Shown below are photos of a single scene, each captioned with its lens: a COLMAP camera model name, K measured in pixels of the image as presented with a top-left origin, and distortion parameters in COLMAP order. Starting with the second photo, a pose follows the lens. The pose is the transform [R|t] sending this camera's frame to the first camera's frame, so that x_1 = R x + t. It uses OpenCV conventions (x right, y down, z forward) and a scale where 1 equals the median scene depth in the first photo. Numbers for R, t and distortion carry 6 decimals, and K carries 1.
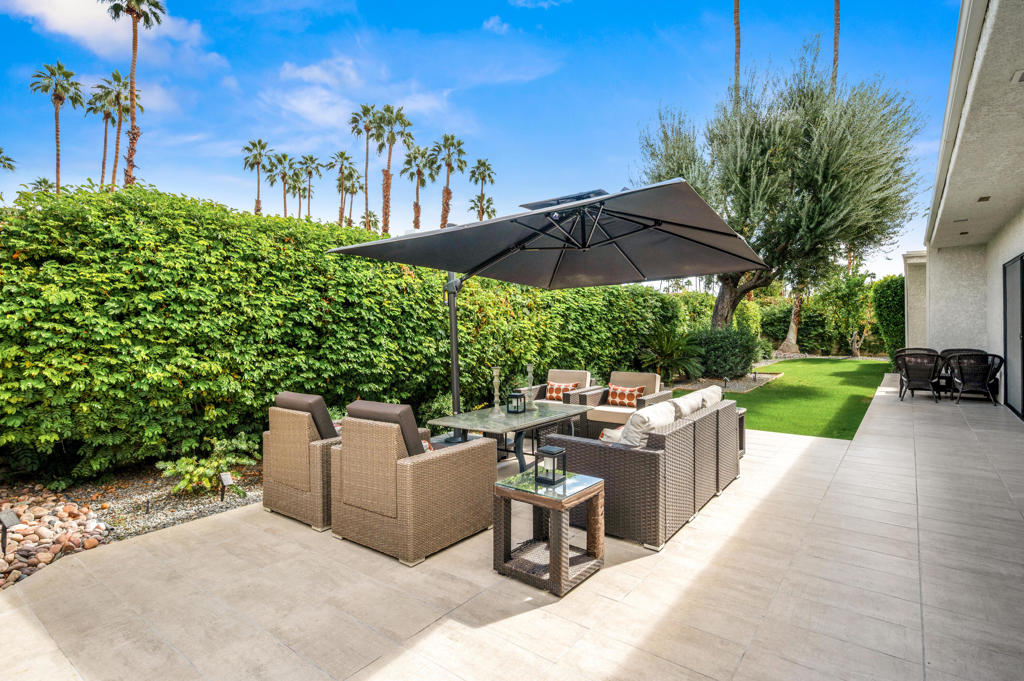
lens RADIAL K [[515.6, 0, 512.5], [0, 515.6, 339.0], [0, 0, 1]] dist [-0.012783, 0.000714]
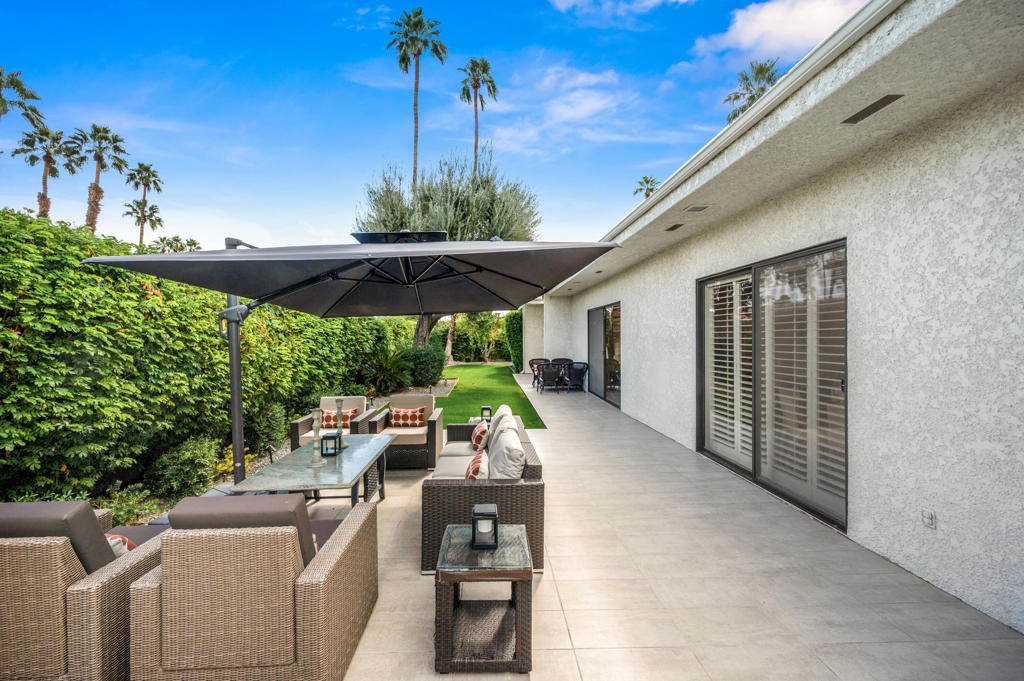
lens RADIAL K [[408.0, 0, 506.7], [0, 408.0, 342.6], [0, 0, 1]] dist [-0.000497, 0.001127]
pose [[0.780217, -0.003263, 0.625500, -0.159739], [0.014855, 0.999801, -0.013315, -0.034092], [-0.625332, 0.019680, 0.780110, 0.175793]]
